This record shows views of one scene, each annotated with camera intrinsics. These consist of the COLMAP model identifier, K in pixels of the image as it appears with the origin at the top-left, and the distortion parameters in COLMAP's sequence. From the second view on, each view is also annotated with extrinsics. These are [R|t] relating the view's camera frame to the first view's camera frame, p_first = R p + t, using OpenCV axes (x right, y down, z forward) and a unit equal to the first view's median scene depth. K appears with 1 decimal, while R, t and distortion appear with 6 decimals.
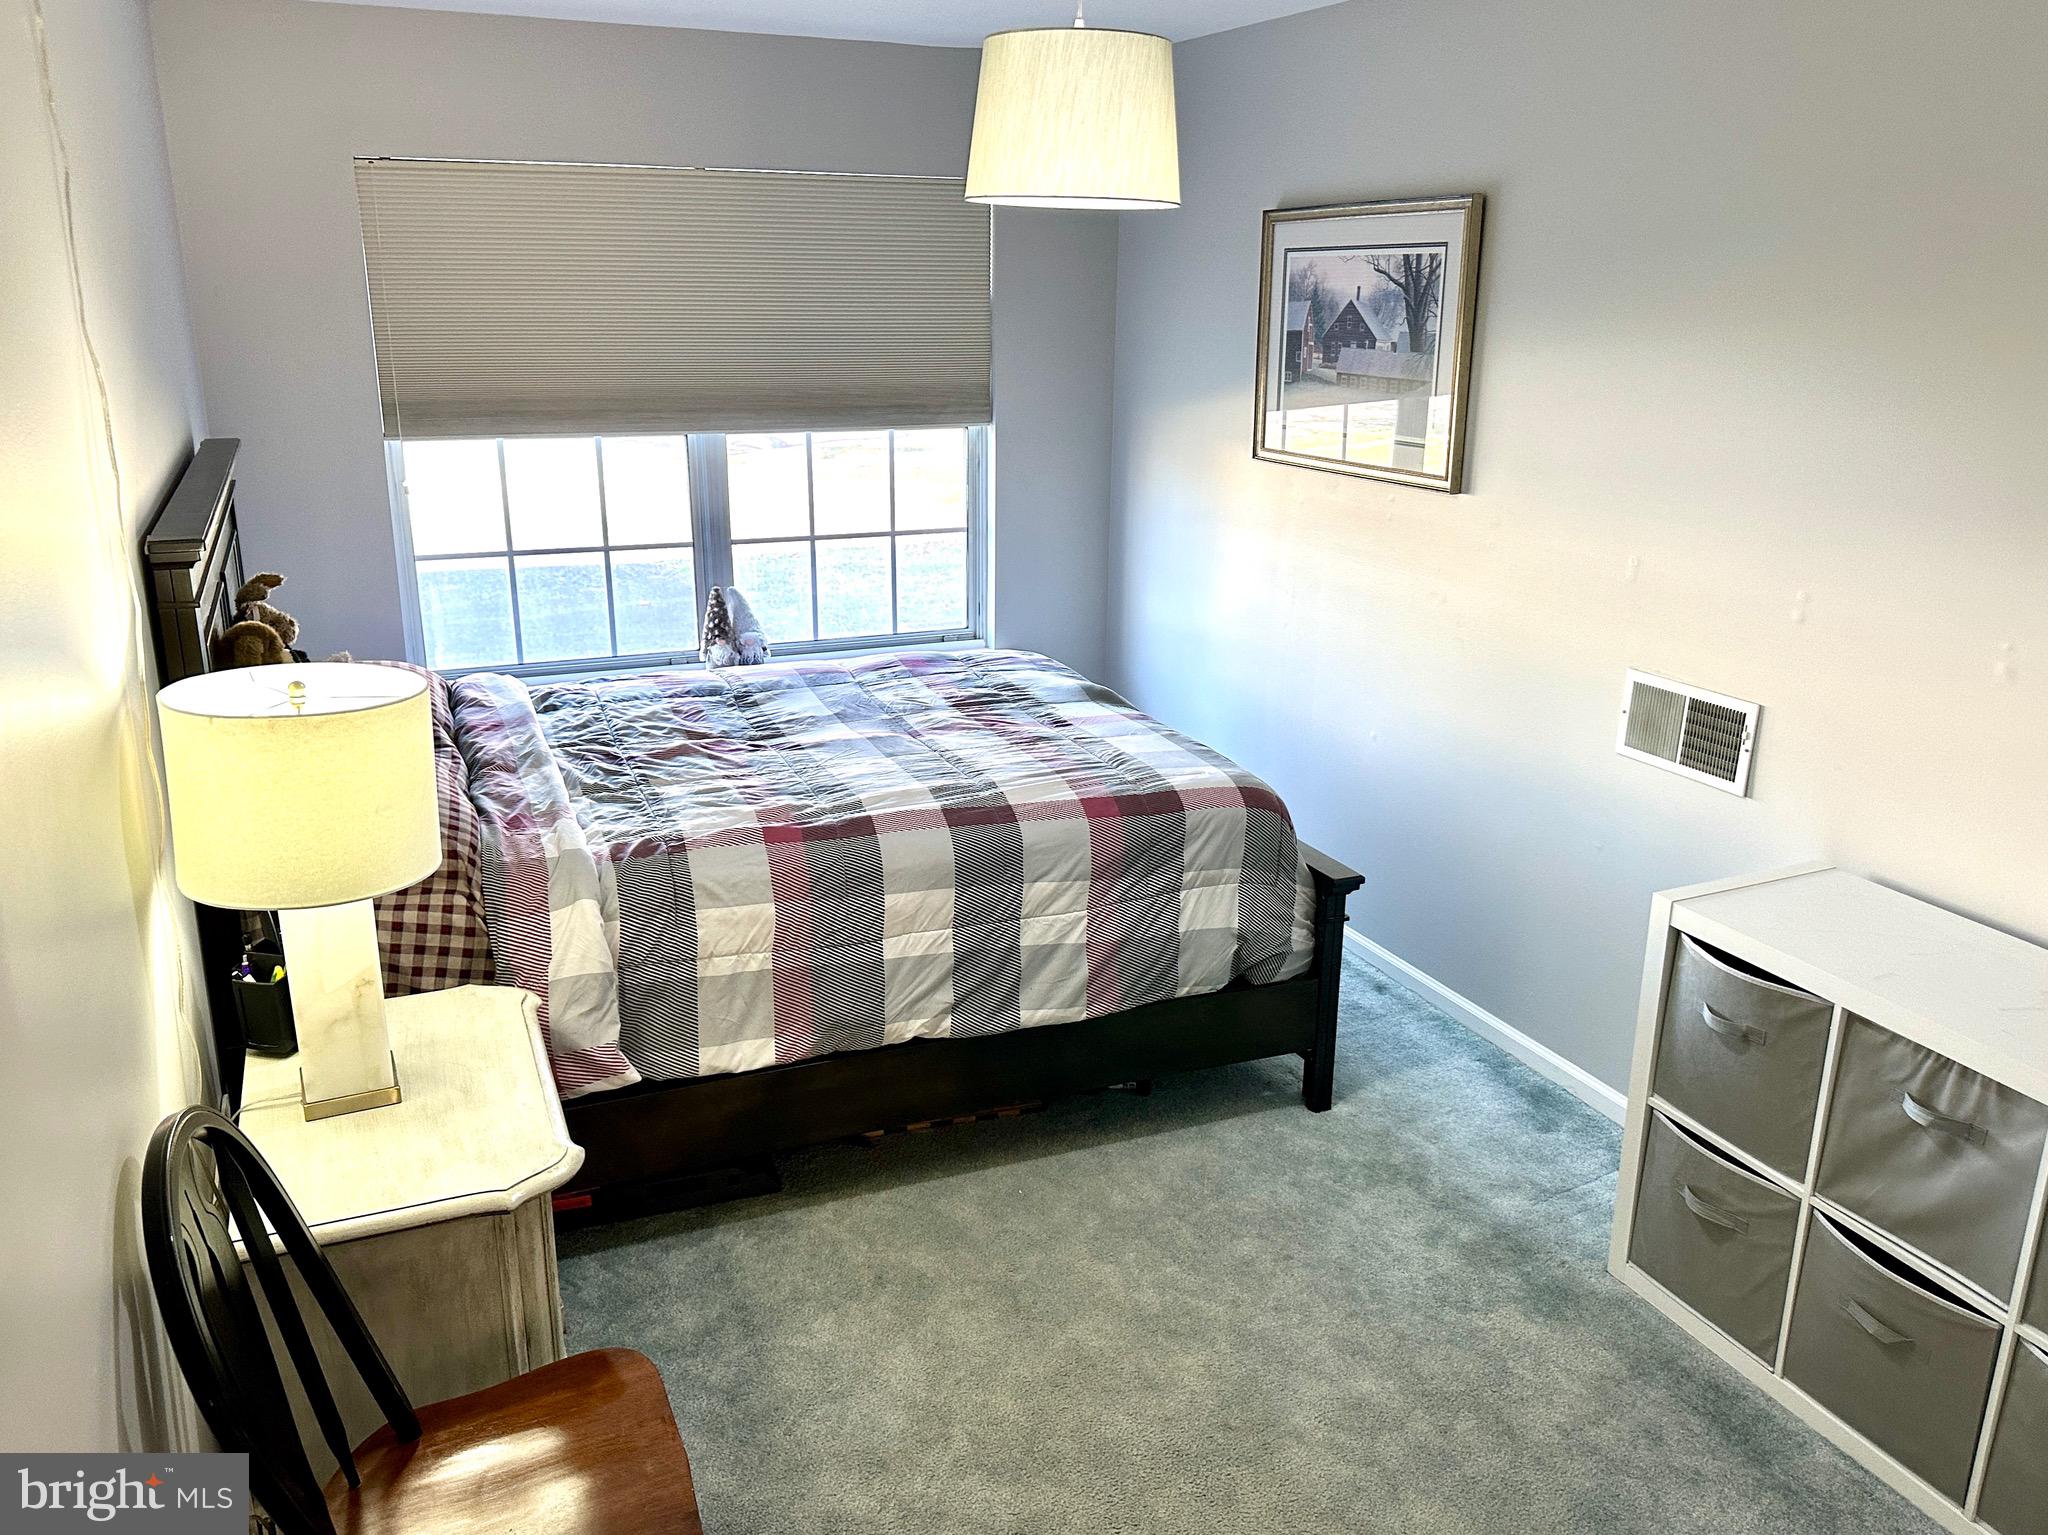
lens RADIAL K [[1628.3, 0, 1020.6], [0, 1628.3, 684.2], [0, 0, 1]] dist [0.163108, -0.238038]
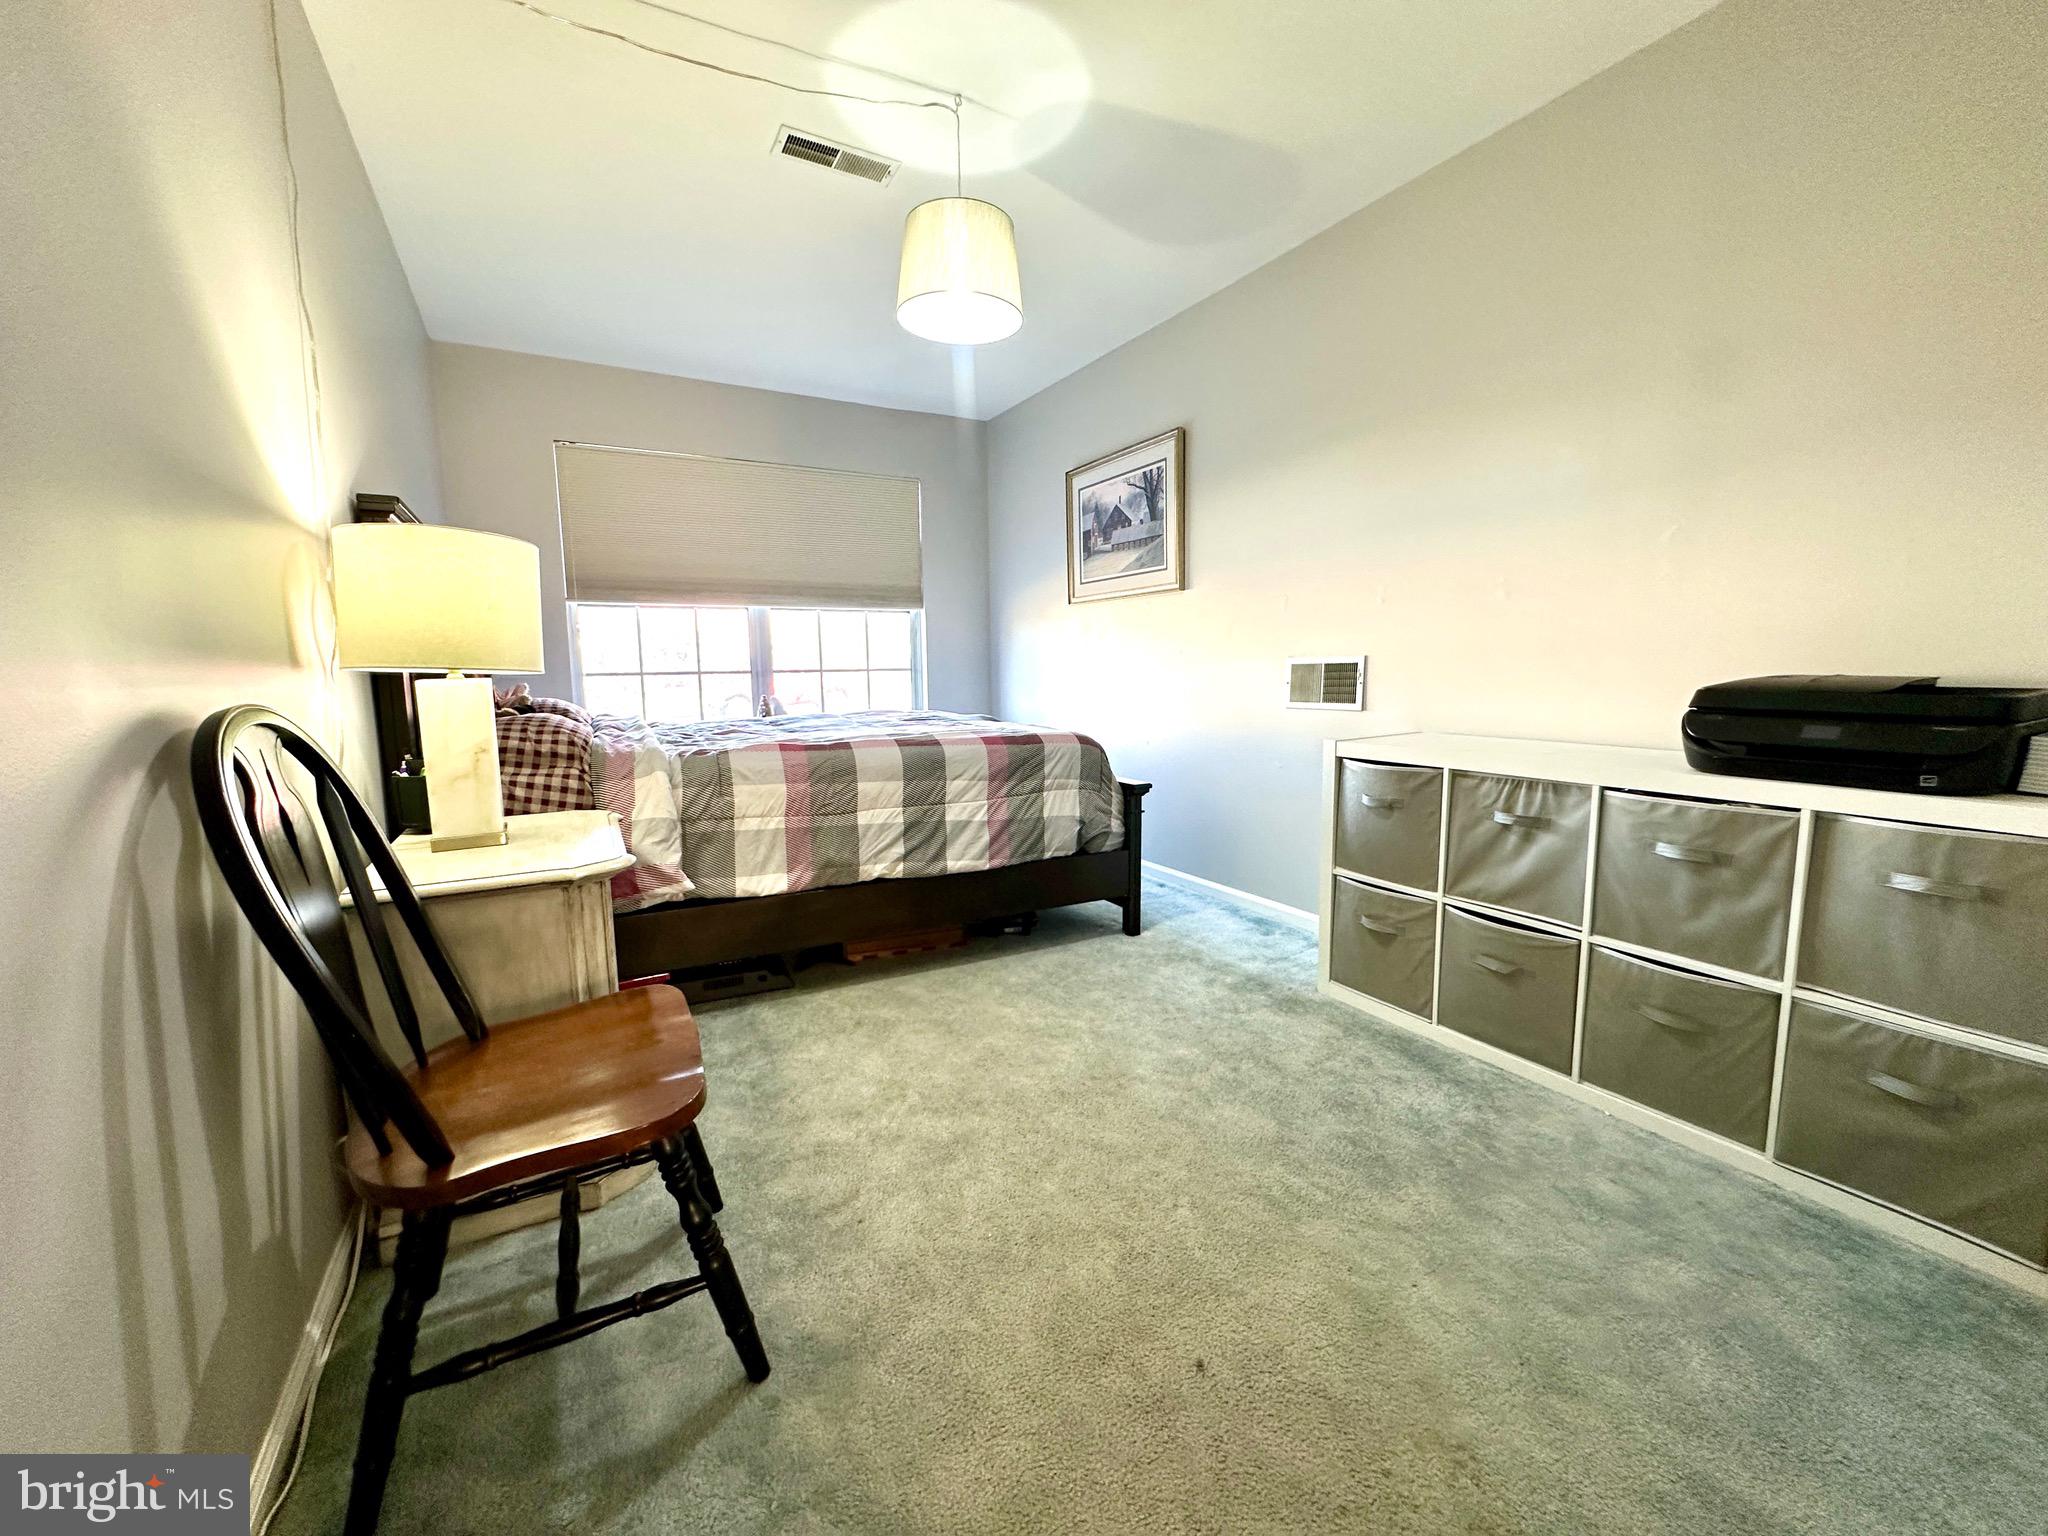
lens RADIAL K [[818.9, 0, 1024.6], [0, 818.9, 764.4], [0, 0, 1]] dist [-0.002009, -0.000046]
pose [[0.994671, -0.032832, 0.097729, 0.000105], [0.049634, 0.983350, -0.174814, 0.256846], [-0.090362, 0.178733, 0.979739, 0.208645]]
